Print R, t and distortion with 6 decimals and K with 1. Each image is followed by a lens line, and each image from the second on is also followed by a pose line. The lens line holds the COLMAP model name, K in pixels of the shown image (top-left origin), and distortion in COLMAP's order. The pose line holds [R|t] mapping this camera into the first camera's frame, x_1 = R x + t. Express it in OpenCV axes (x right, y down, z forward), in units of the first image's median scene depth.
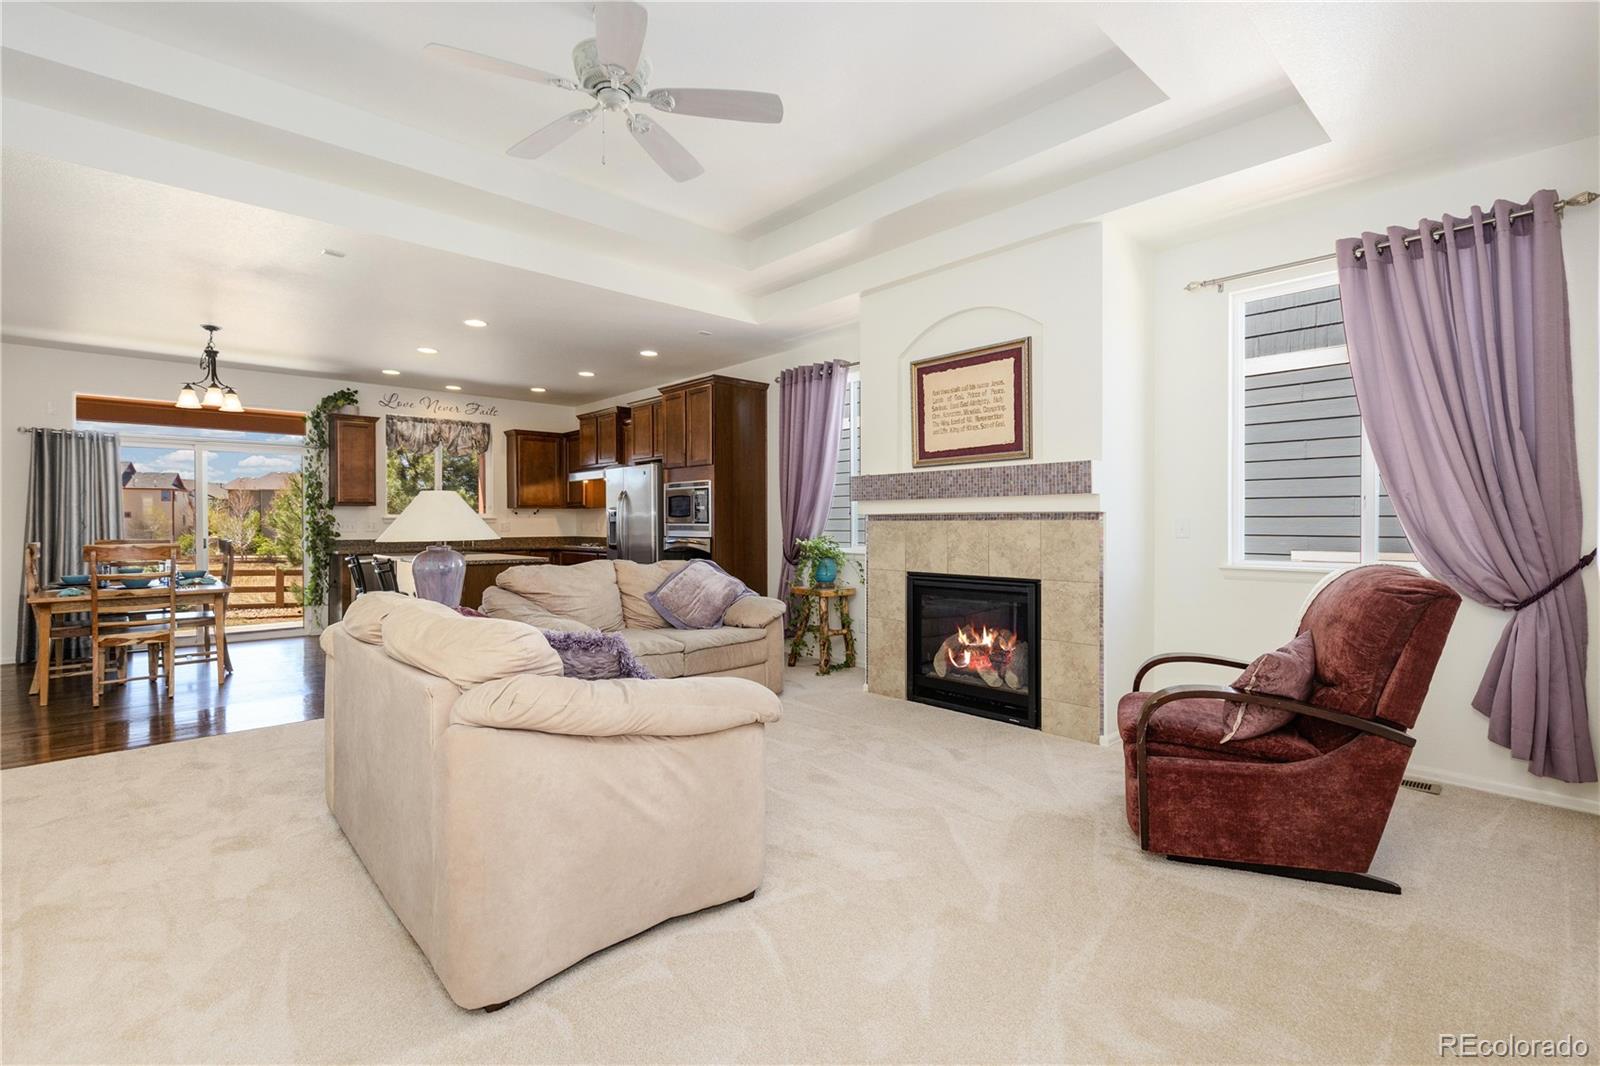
lens RADIAL K [[731.0, 0, 798.2], [0, 731.0, 525.7], [0, 0, 1]] dist [0.011530, -0.002848]
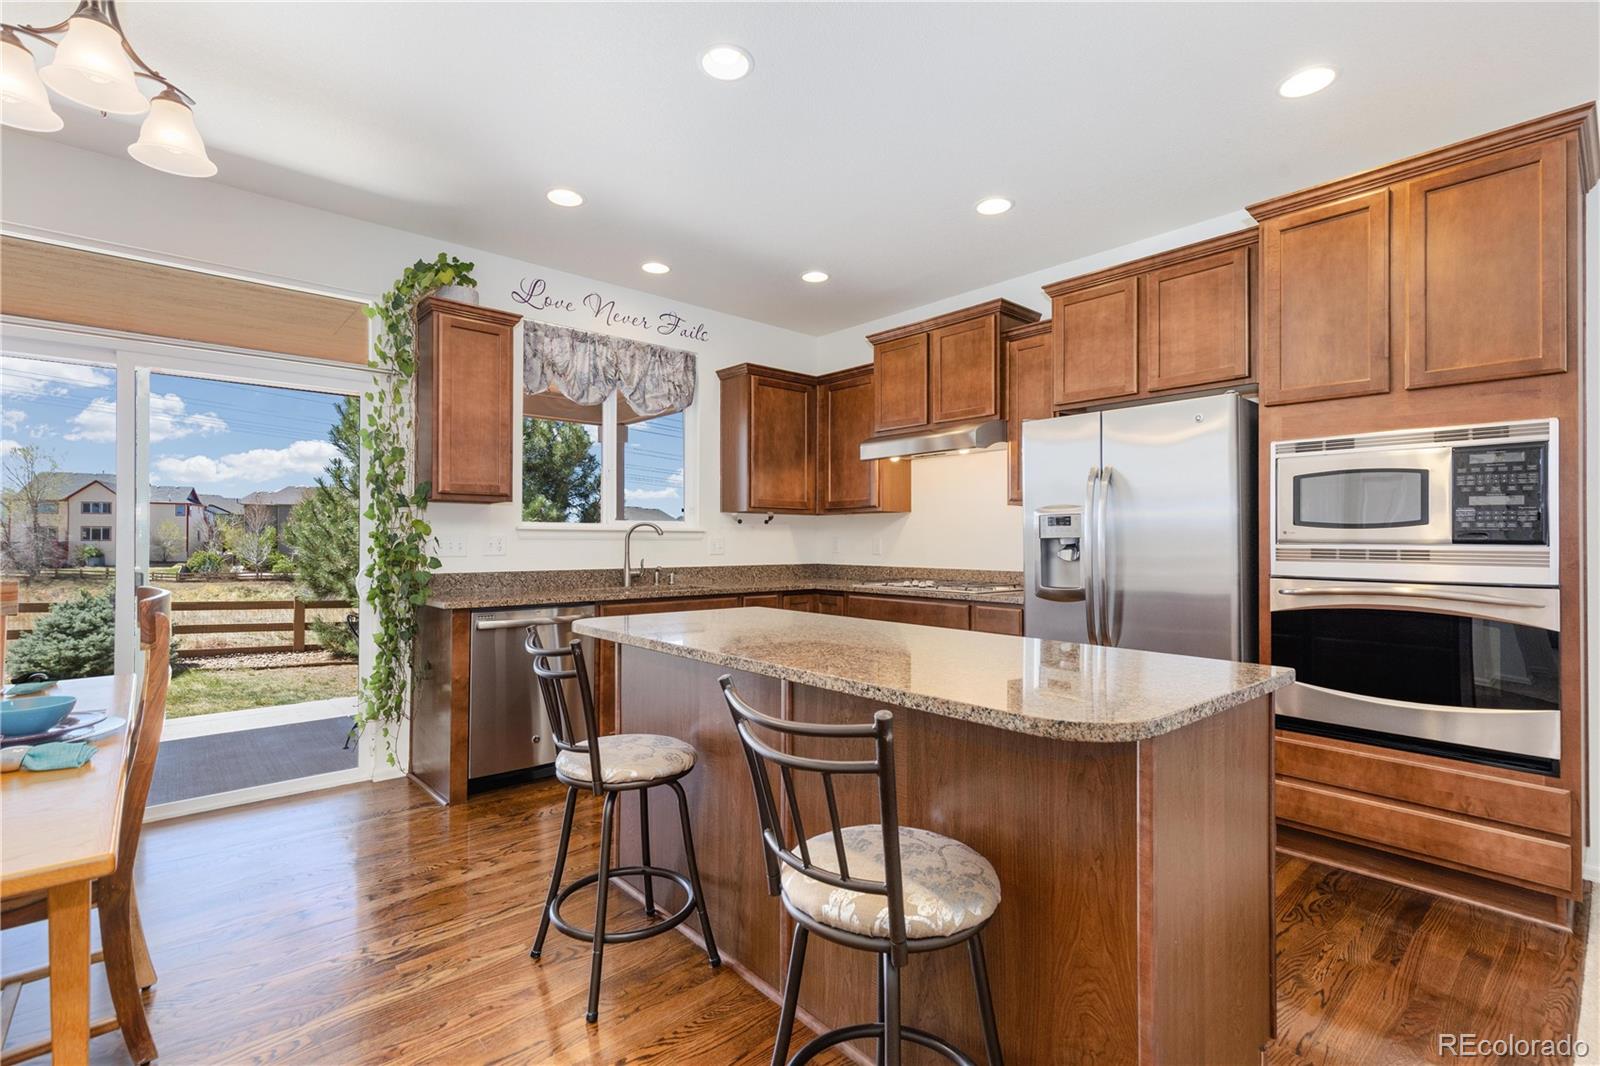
lens RADIAL K [[731.0, 0, 794.9], [0, 731.0, 532.4], [0, 0, 1]] dist [0.011530, -0.002848]
pose [[0.999833, 0.003758, -0.017892, -0.453779], [-0.004041, 0.999867, -0.015814, -0.000930], [0.017831, 0.015884, 0.999715, 0.626963]]
